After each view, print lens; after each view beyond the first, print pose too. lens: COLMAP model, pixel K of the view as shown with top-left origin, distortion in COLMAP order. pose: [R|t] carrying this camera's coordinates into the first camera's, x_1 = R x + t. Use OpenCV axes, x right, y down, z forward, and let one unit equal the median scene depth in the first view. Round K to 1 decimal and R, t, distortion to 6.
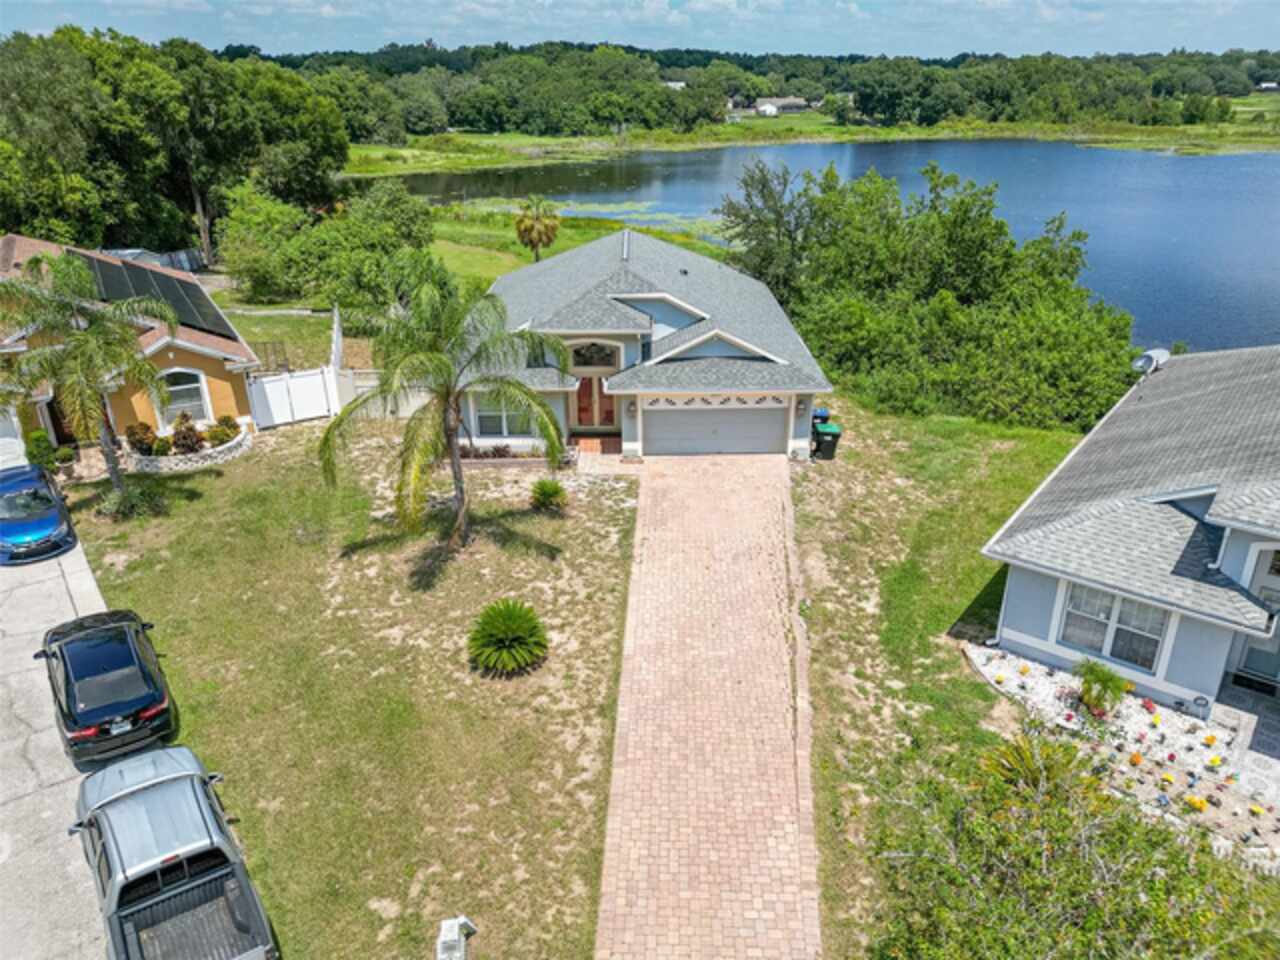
lens RADIAL K [[898.0, 0, 640.0], [0, 898.0, 480.0], [0, 0, 1]] dist [0.067057, -0.065270]
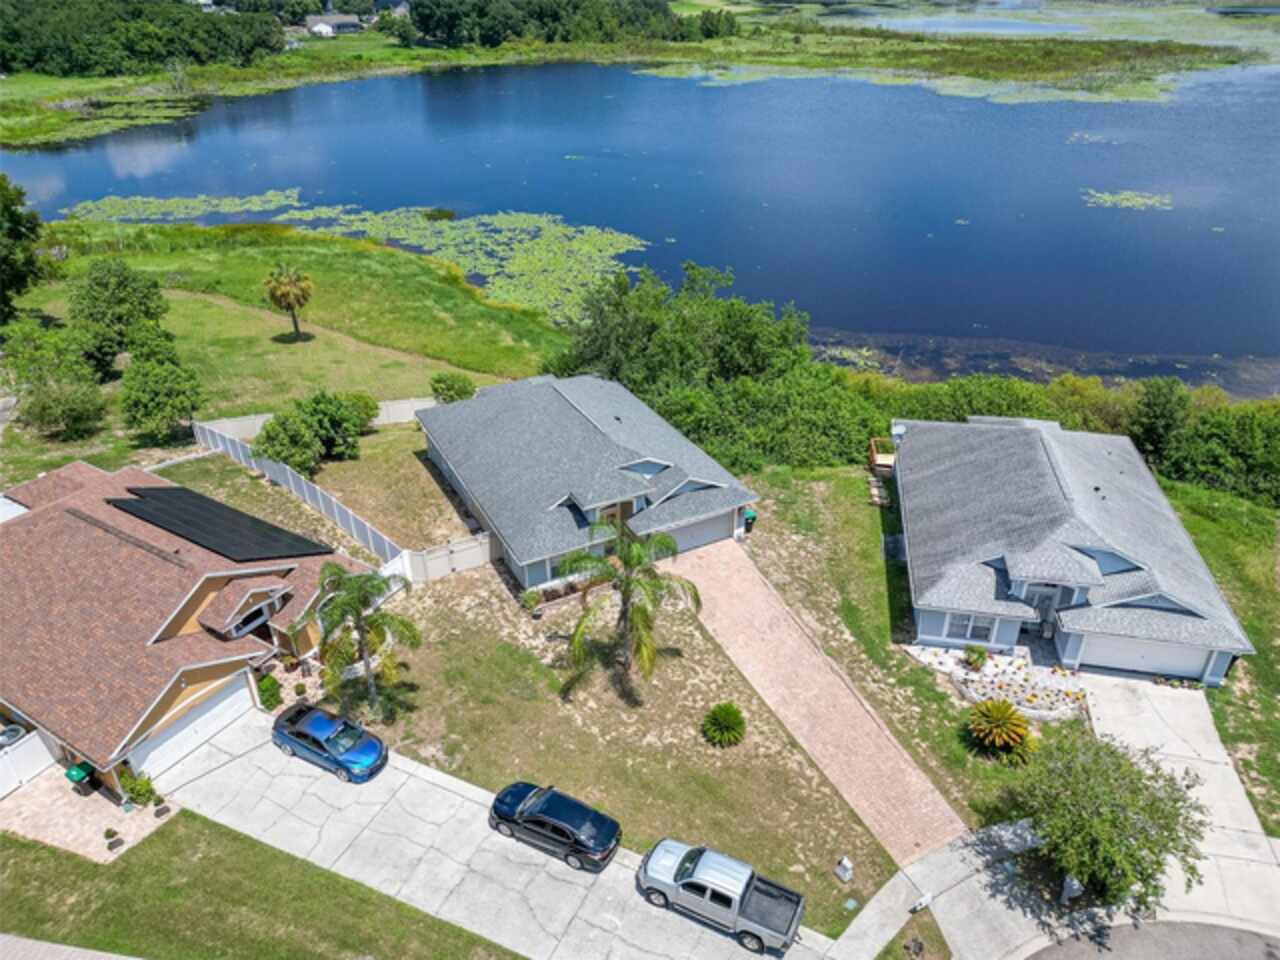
lens RADIAL K [[898.0, 0, 640.0], [0, 898.0, 480.0], [0, 0, 1]] dist [0.067057, -0.065270]
pose [[0.889050, -0.230936, 0.395295, -0.594155], [0.185230, 0.971069, 0.150714, -0.402271], [-0.418664, -0.060772, 0.906105, -0.375038]]
